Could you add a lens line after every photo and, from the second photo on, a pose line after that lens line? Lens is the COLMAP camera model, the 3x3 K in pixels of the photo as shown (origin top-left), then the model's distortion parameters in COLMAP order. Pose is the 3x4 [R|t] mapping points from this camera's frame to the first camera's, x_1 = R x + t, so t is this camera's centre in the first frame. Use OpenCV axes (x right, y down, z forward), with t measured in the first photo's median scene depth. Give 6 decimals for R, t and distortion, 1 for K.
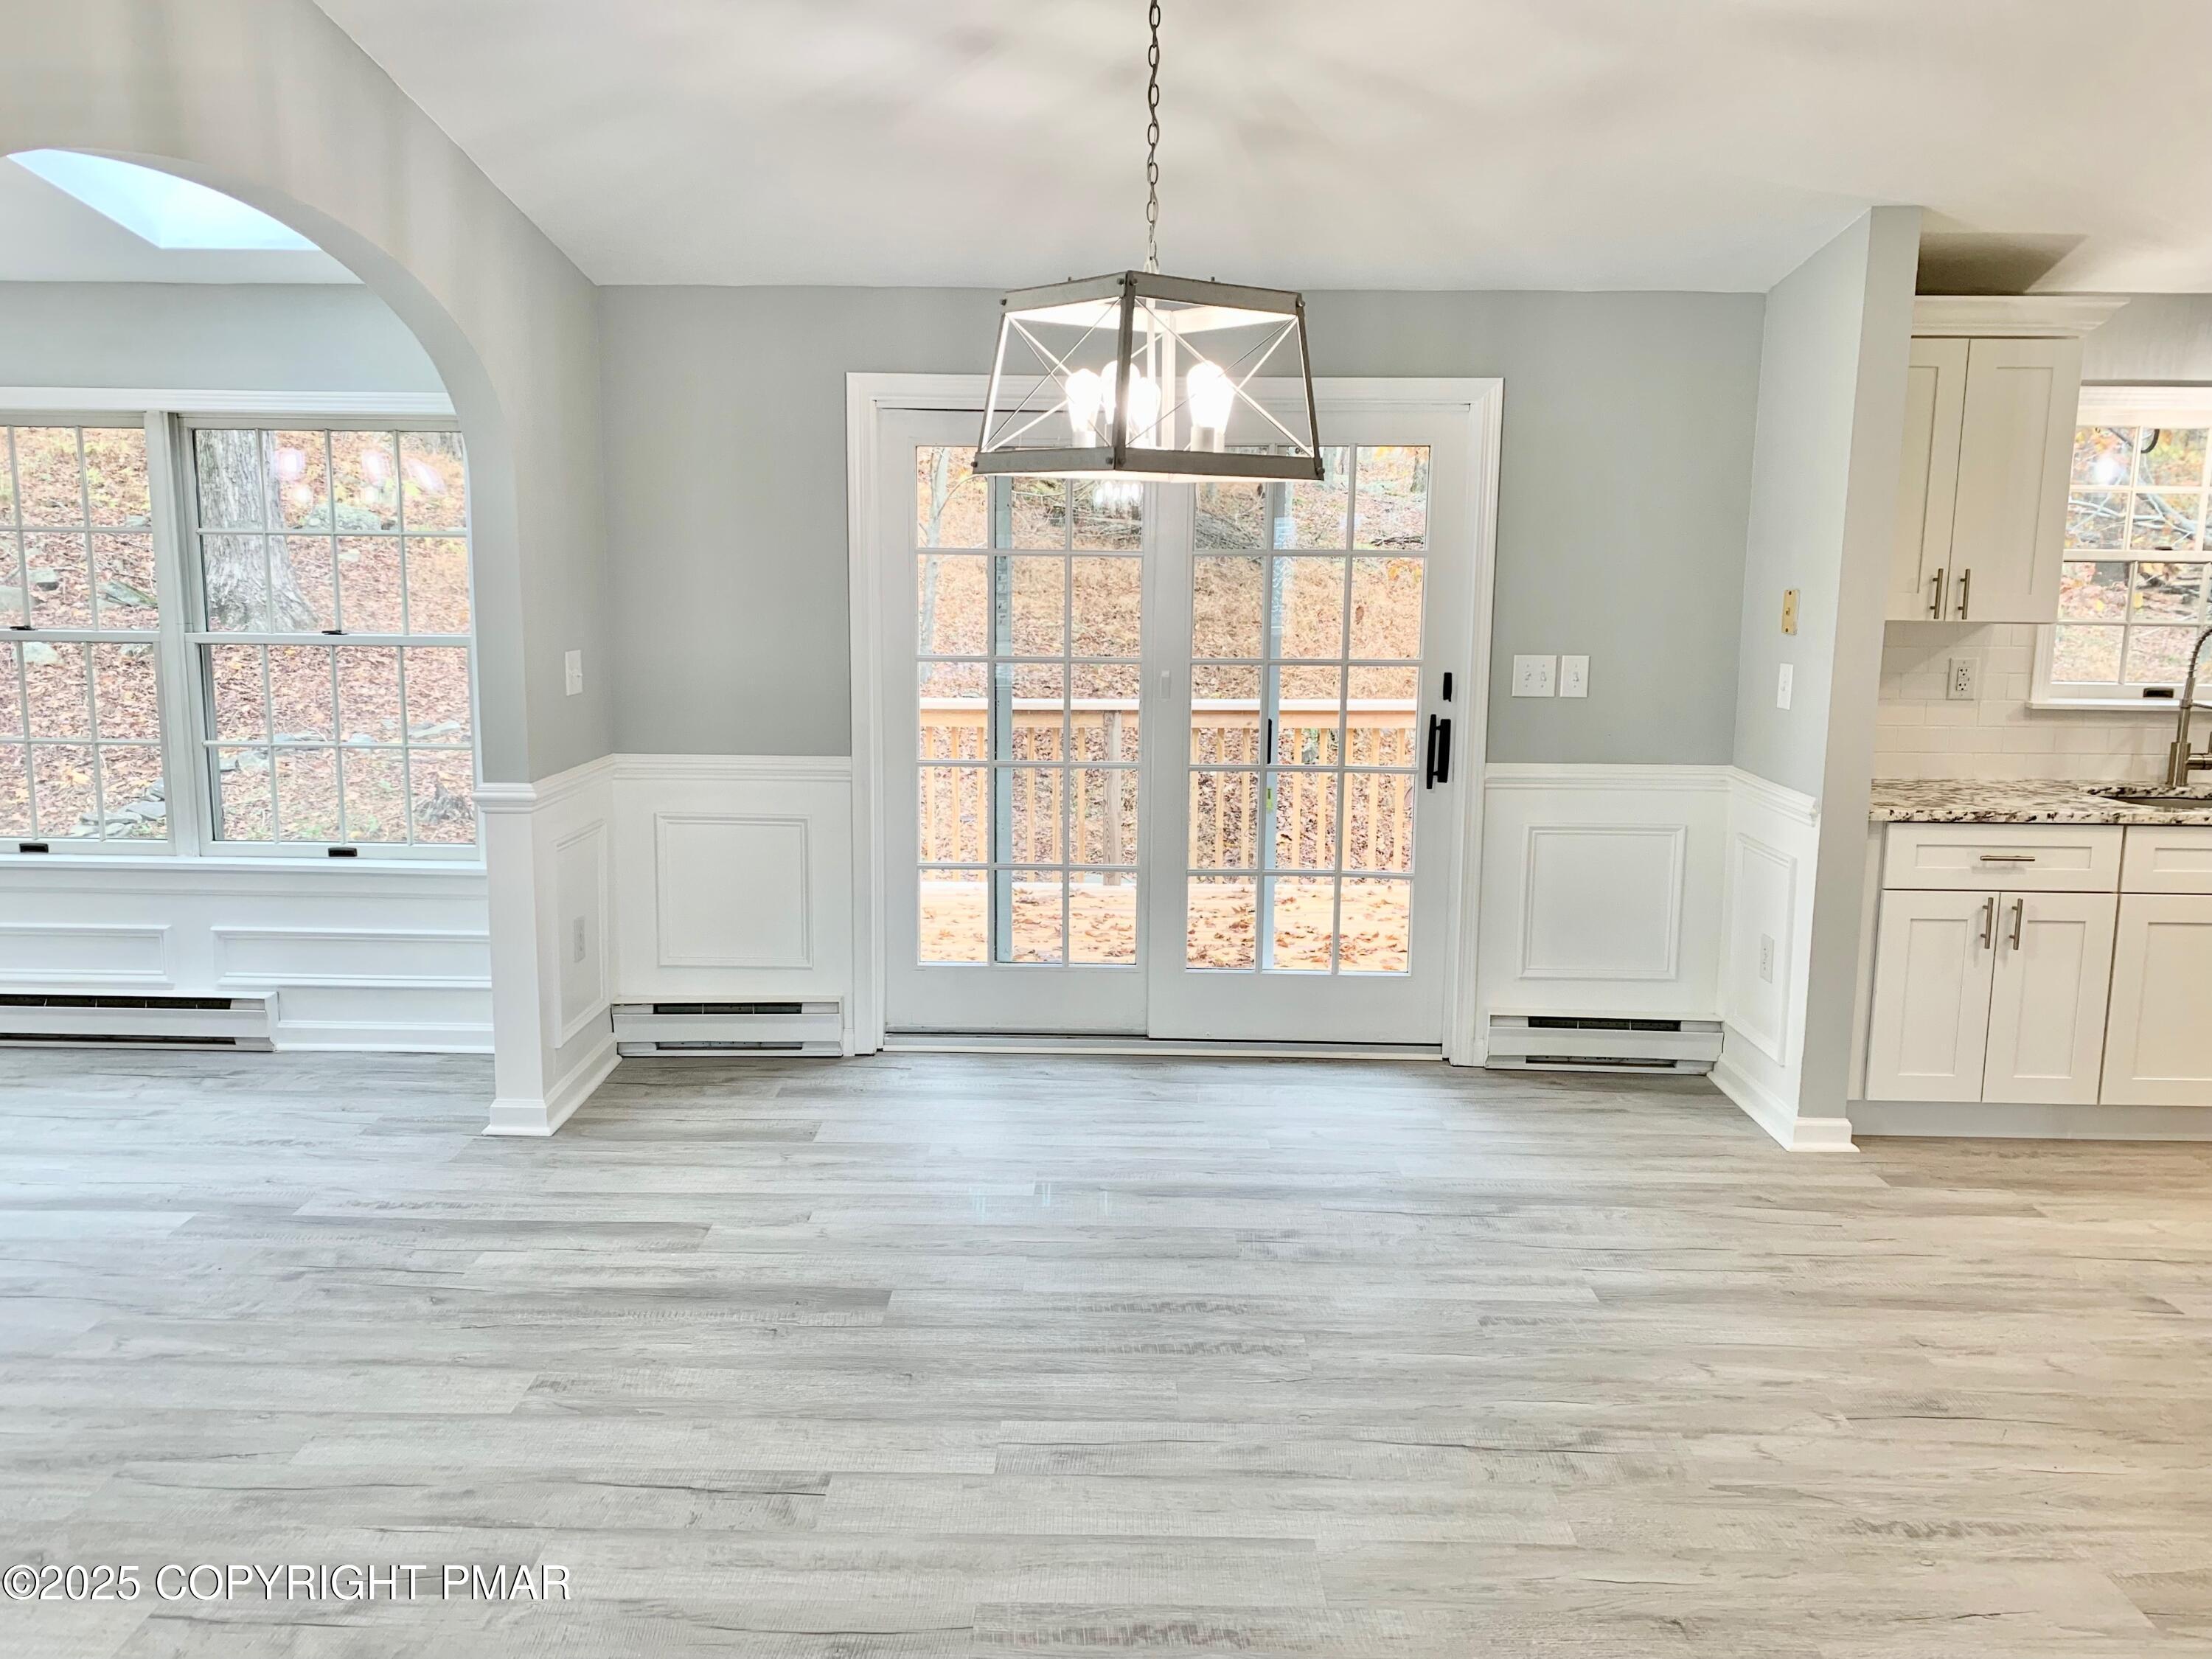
lens RADIAL K [[1678.5, 0, 1100.2], [0, 1678.5, 815.0], [0, 0, 1]] dist [0.067906, -0.103578]
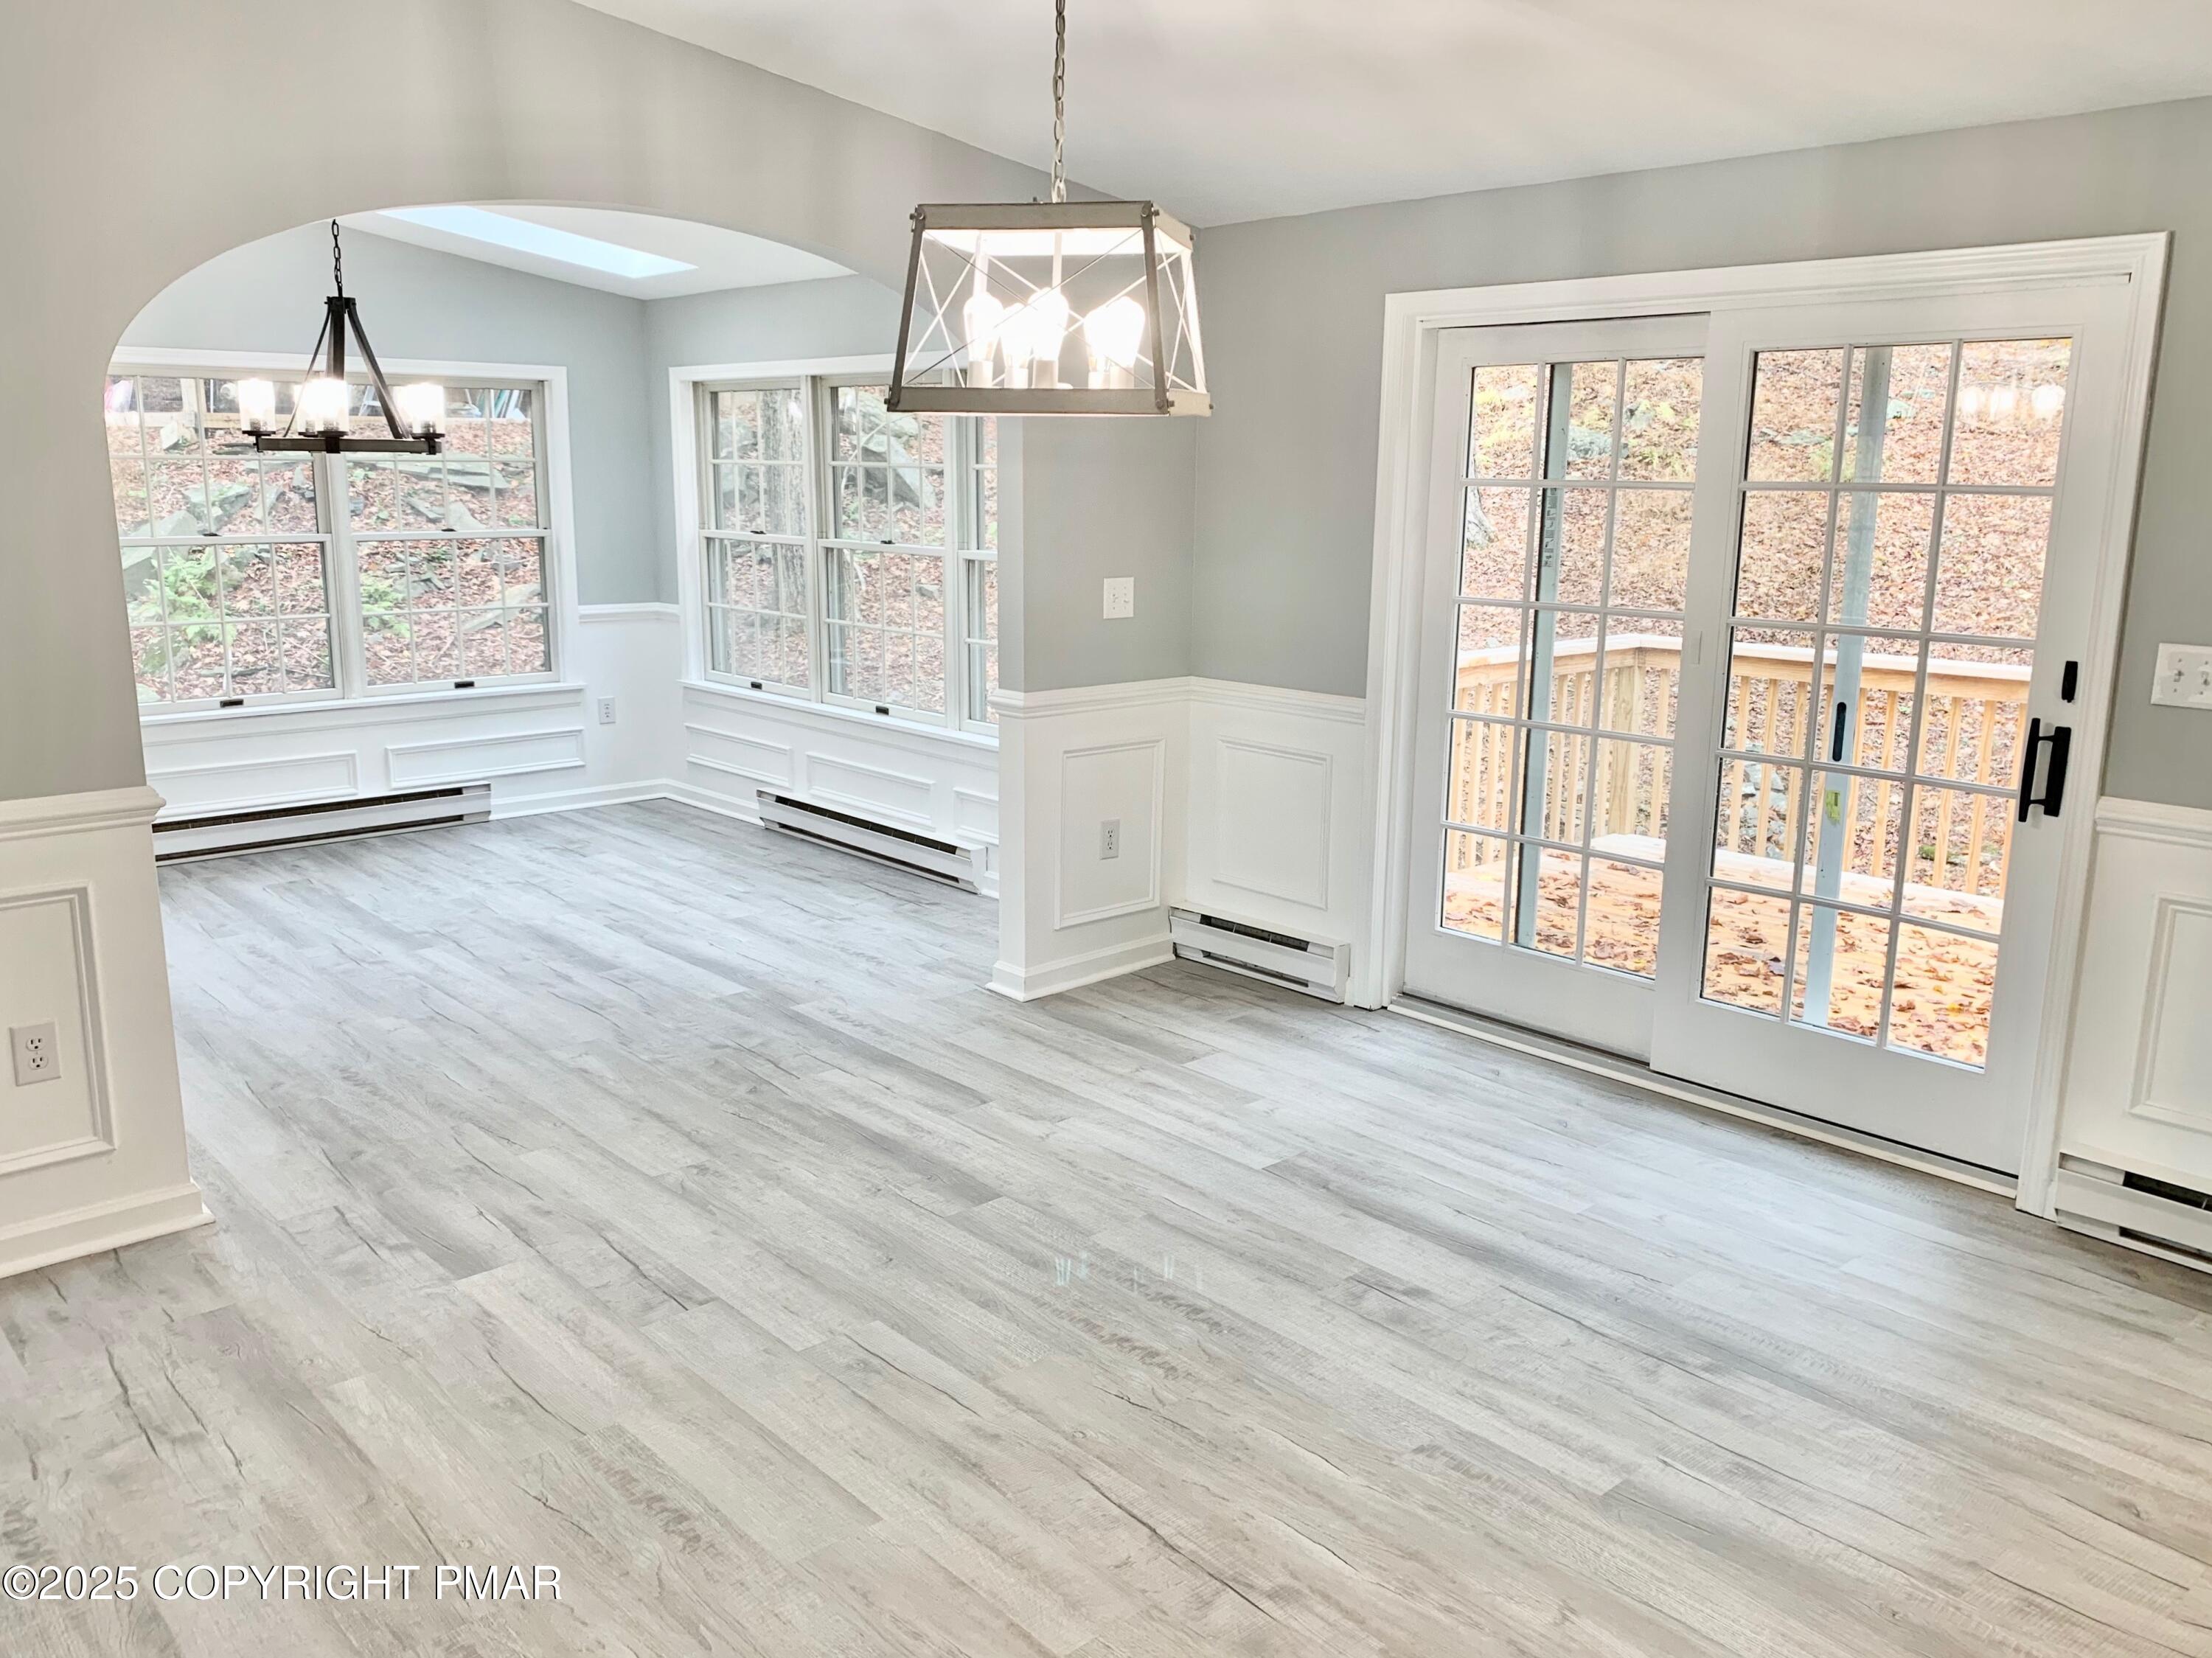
lens RADIAL K [[1698.0, 0, 1068.9], [0, 1698.0, 814.7], [0, 0, 1]] dist [0.081421, -0.109780]
pose [[0.687000, 0.146271, -0.711784, 0.502511], [-0.115330, 0.989063, 0.091938, -0.044854], [0.717447, 0.018928, 0.696356, 0.228979]]
